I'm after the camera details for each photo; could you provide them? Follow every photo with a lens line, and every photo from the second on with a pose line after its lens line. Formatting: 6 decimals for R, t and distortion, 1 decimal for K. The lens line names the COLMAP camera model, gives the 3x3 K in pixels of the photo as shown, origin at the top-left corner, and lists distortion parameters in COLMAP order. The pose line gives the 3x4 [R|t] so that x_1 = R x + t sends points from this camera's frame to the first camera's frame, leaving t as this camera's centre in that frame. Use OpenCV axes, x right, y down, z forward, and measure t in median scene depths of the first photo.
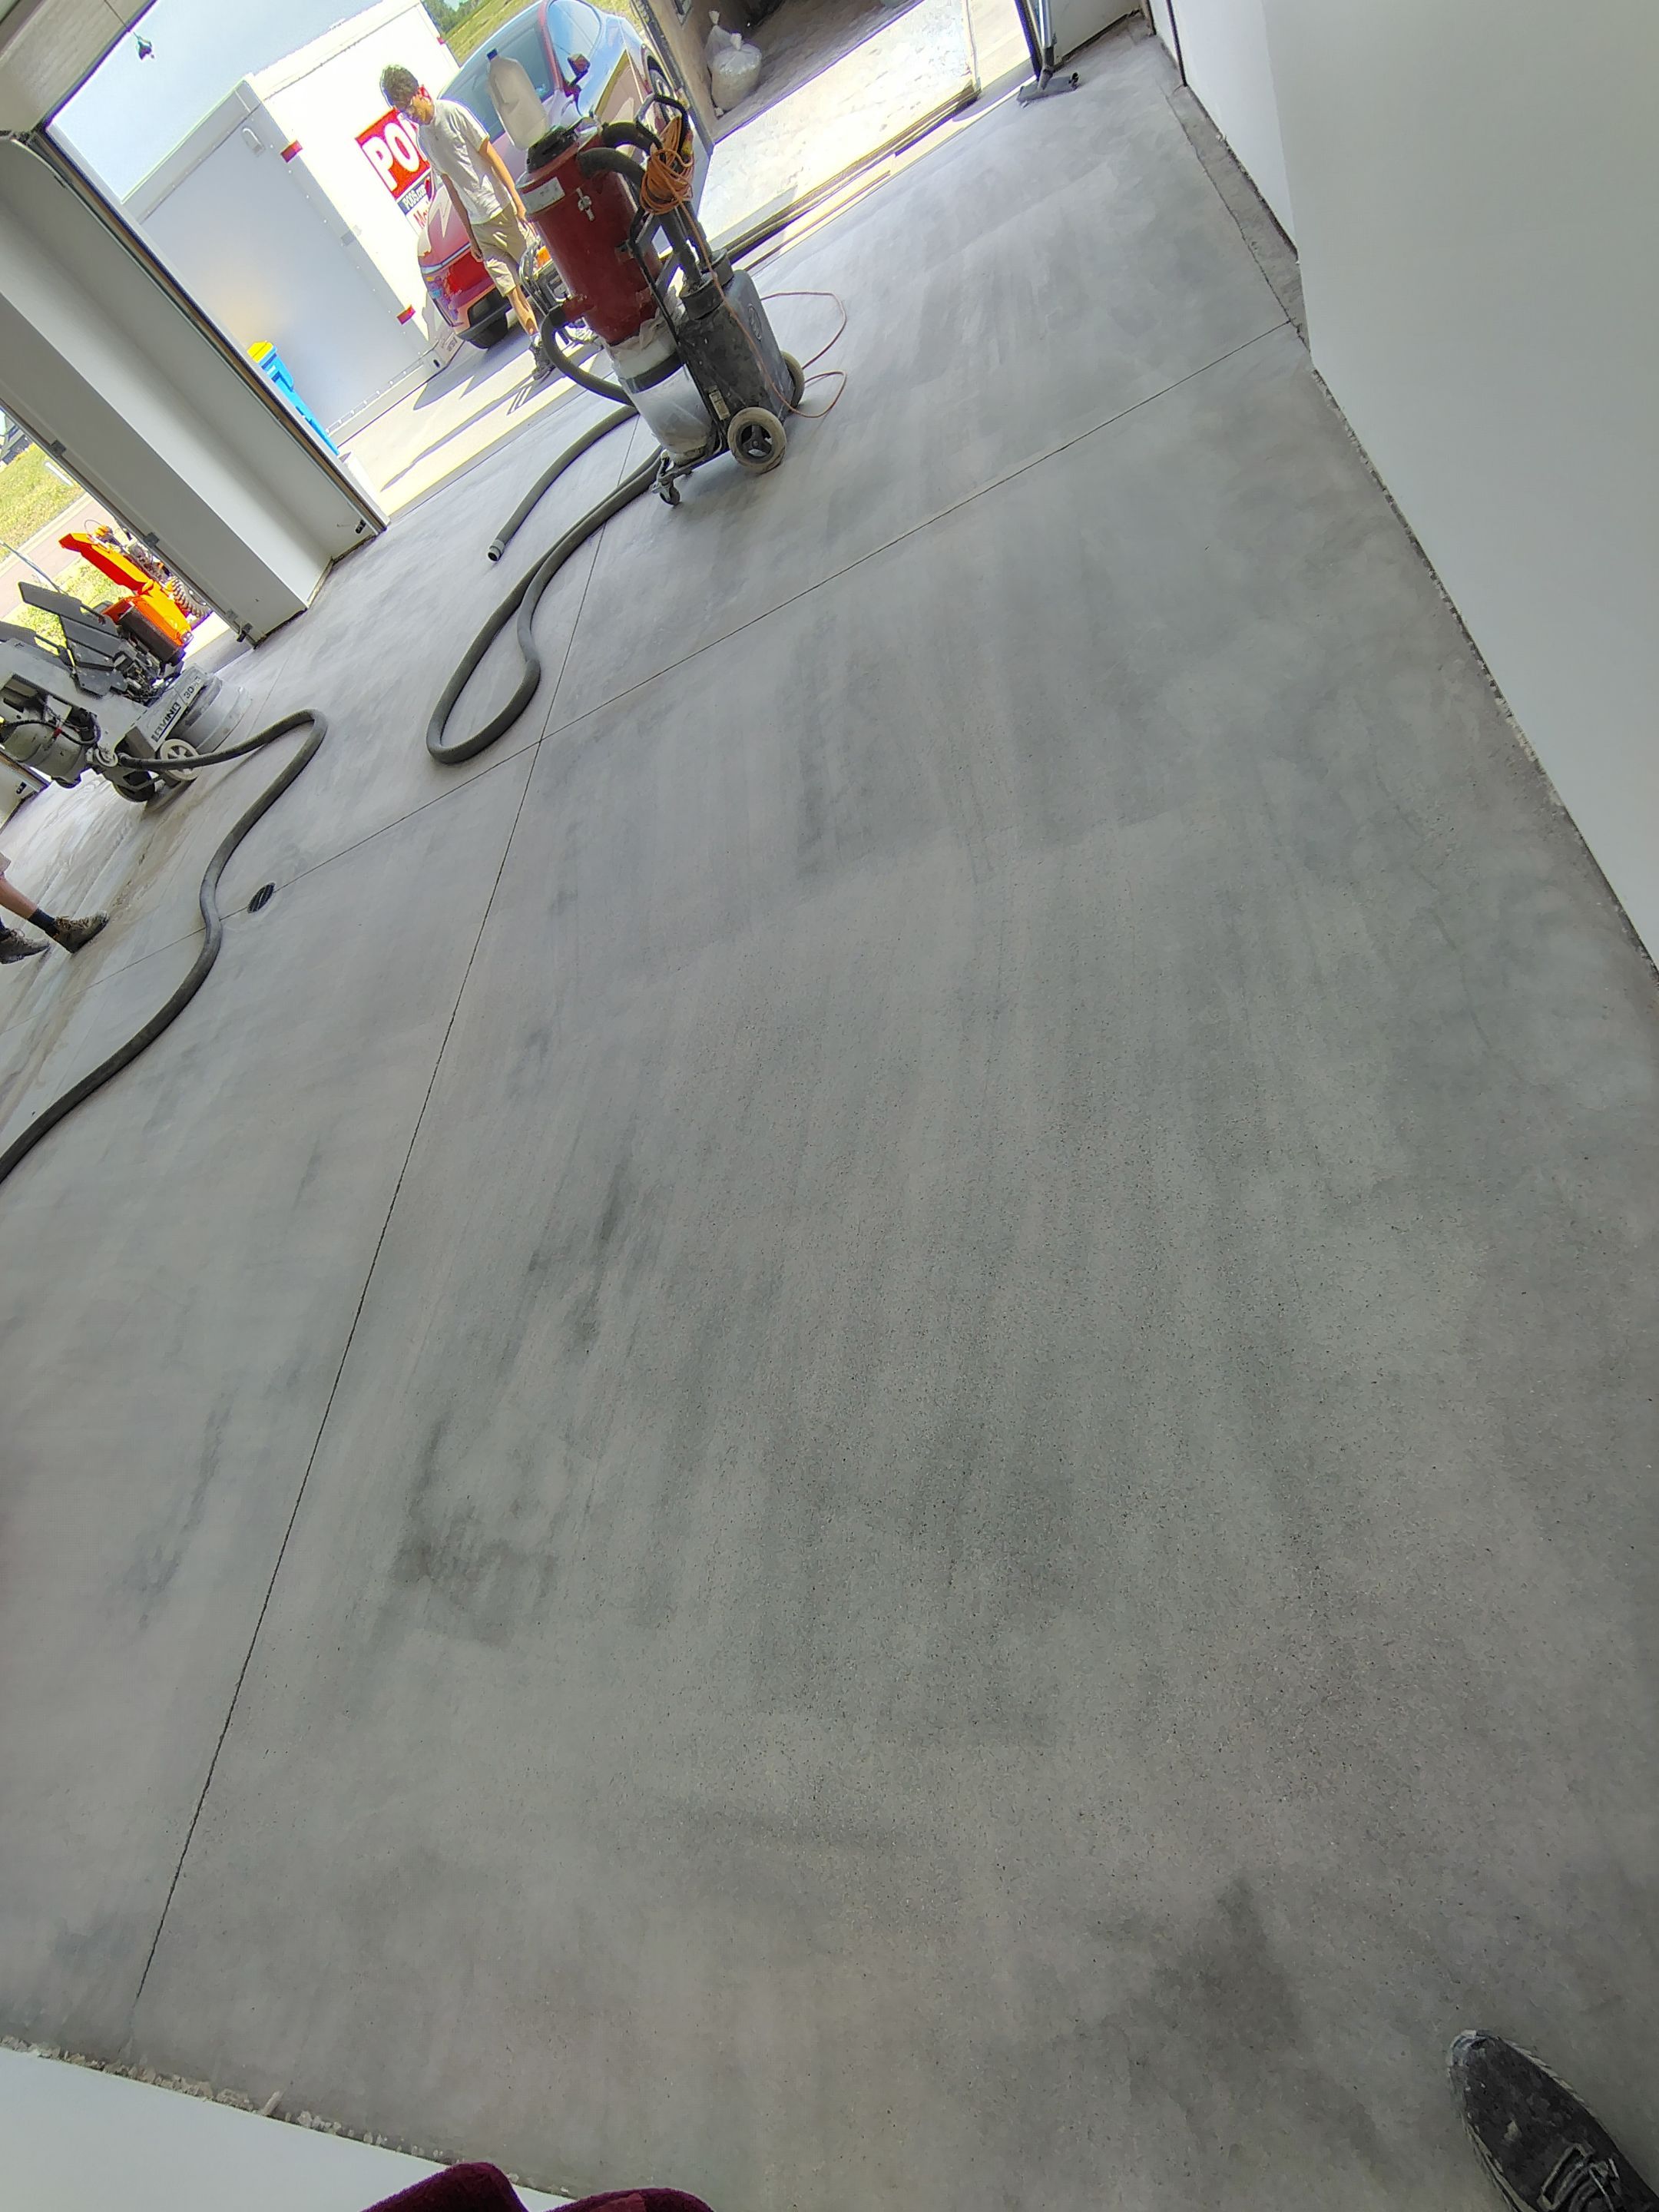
lens RADIAL K [[1022.7, 0, 833.1], [0, 1022.7, 1089.3], [0, 0, 1]] dist [-0.047603, 0.031908]
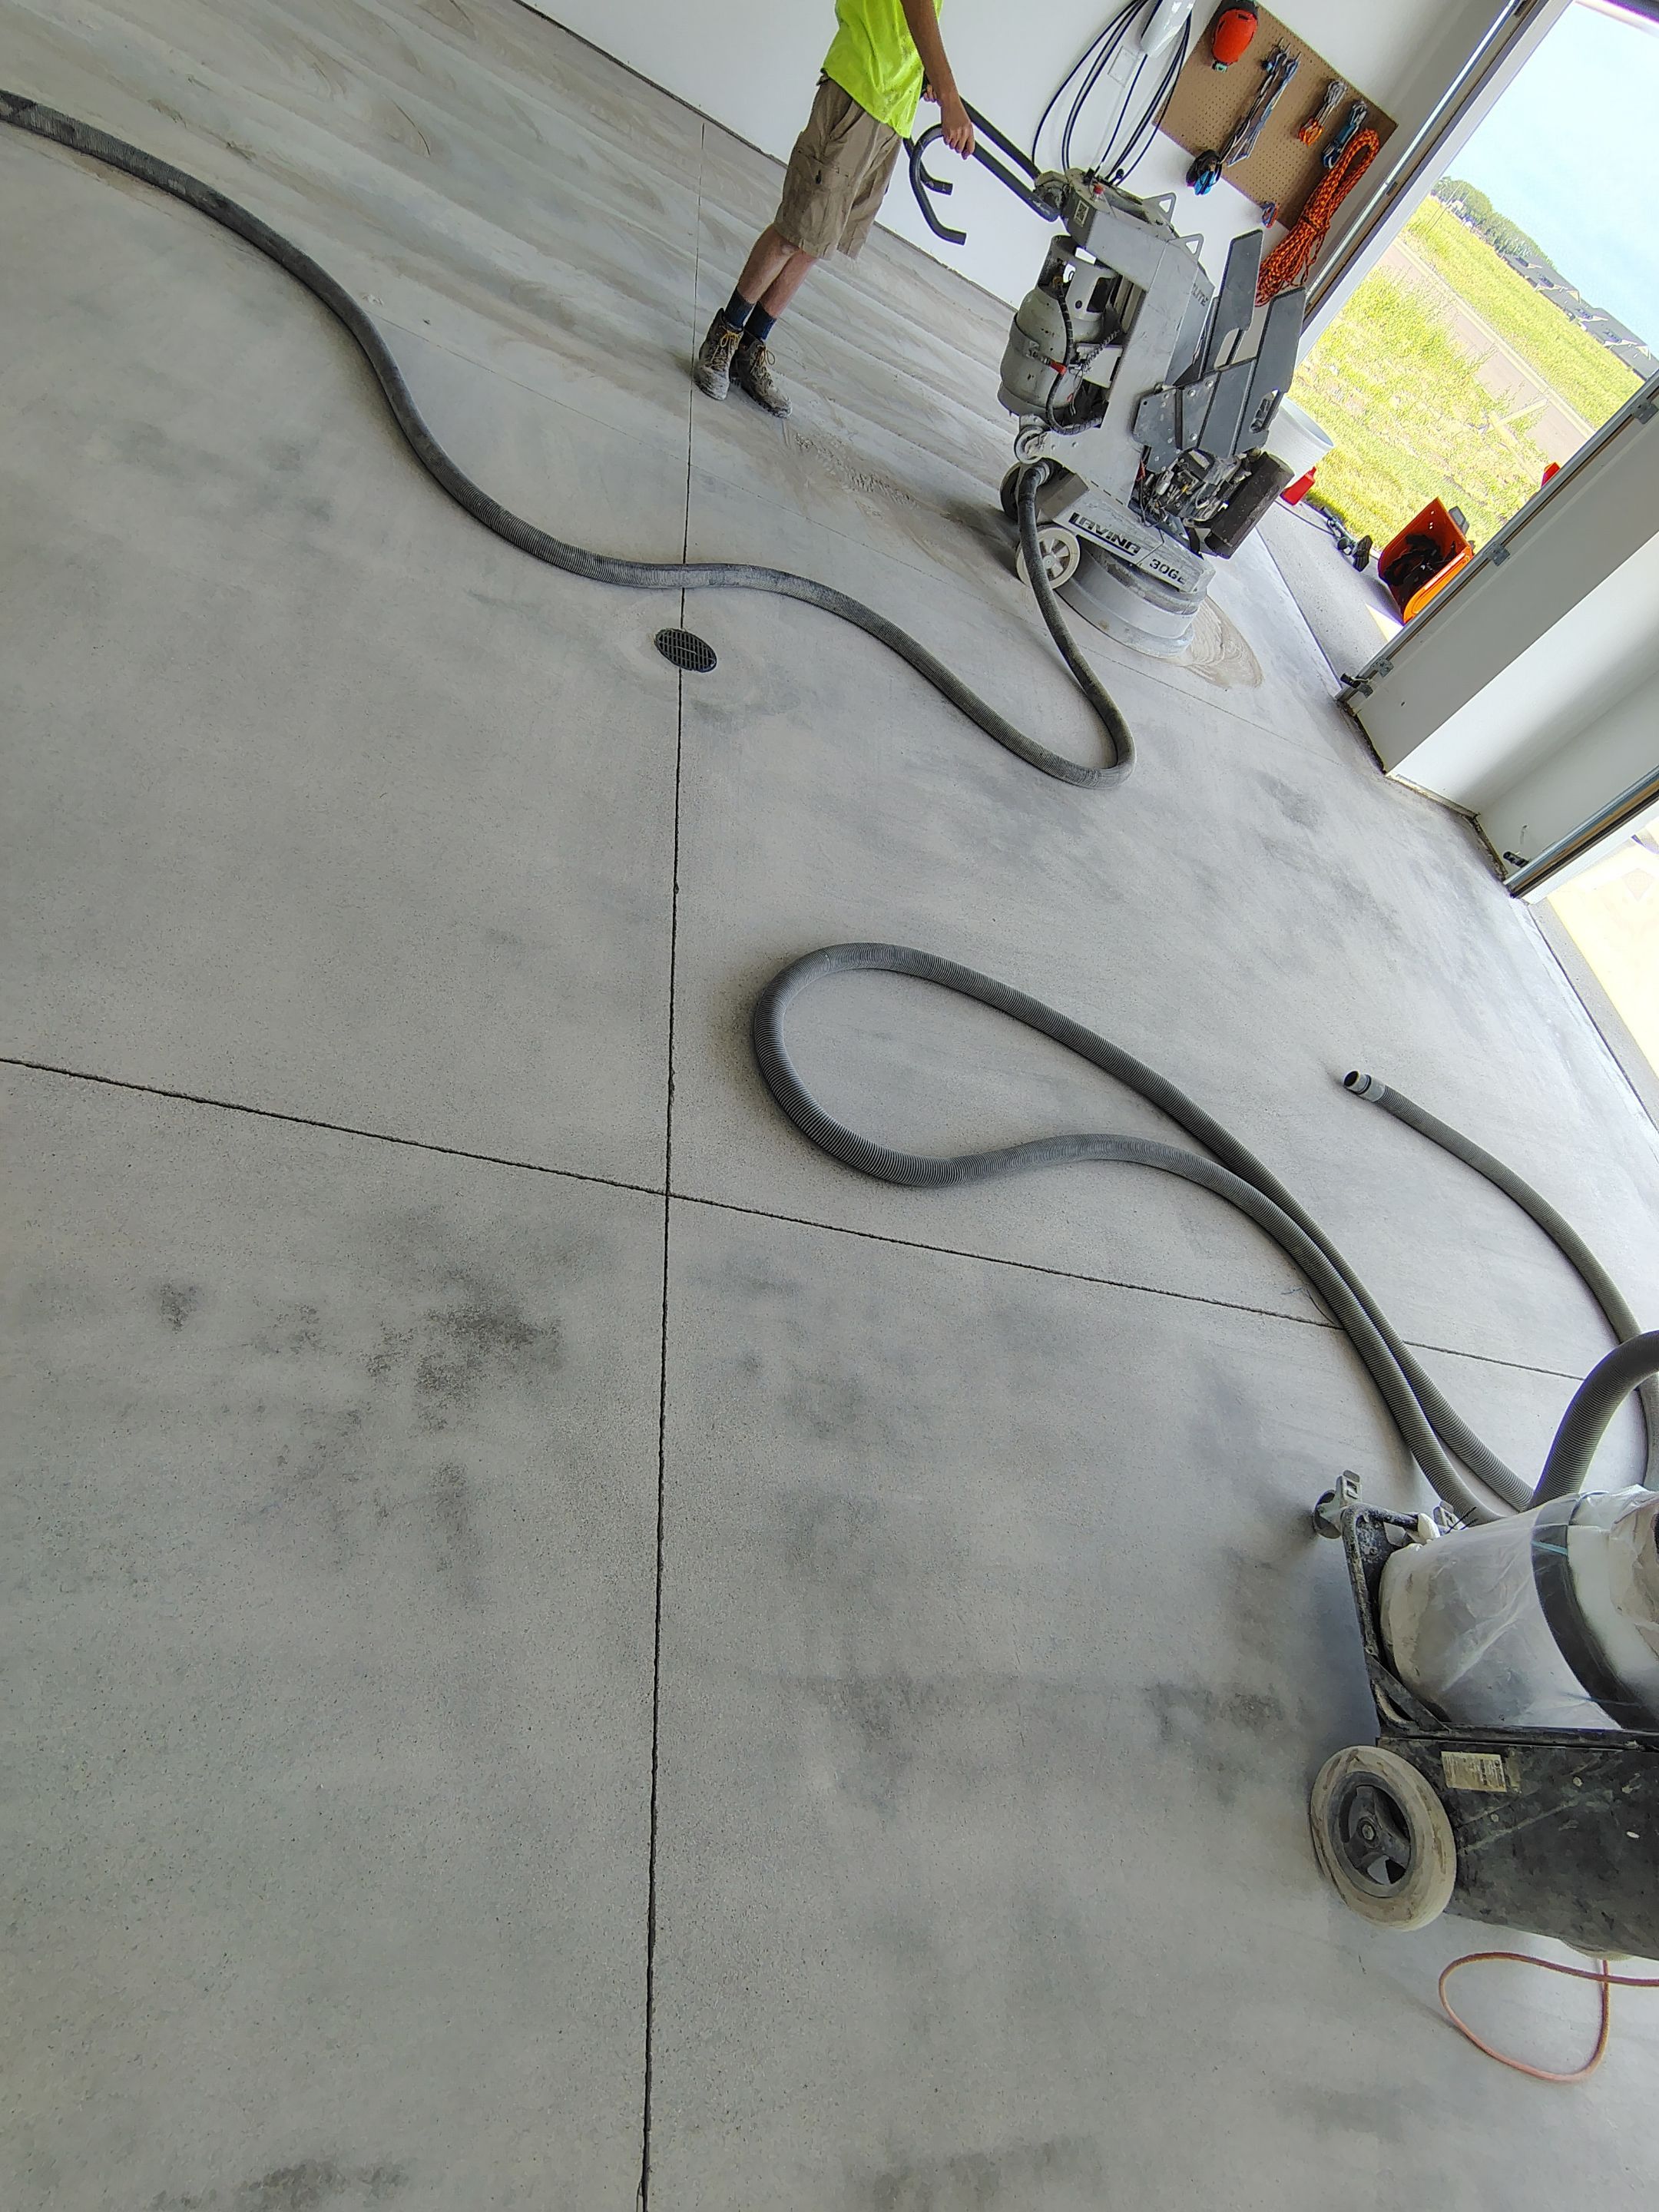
lens RADIAL K [[1029.7, 0, 829.5], [0, 1029.7, 1106.0], [0, 0, 1]] dist [-0.005087, -0.000348]
pose [[-0.157386, 0.976522, -0.147084, -0.455938], [-0.970330, -0.125237, 0.206821, -0.864887], [0.183545, 0.175270, 0.967260, 0.949595]]
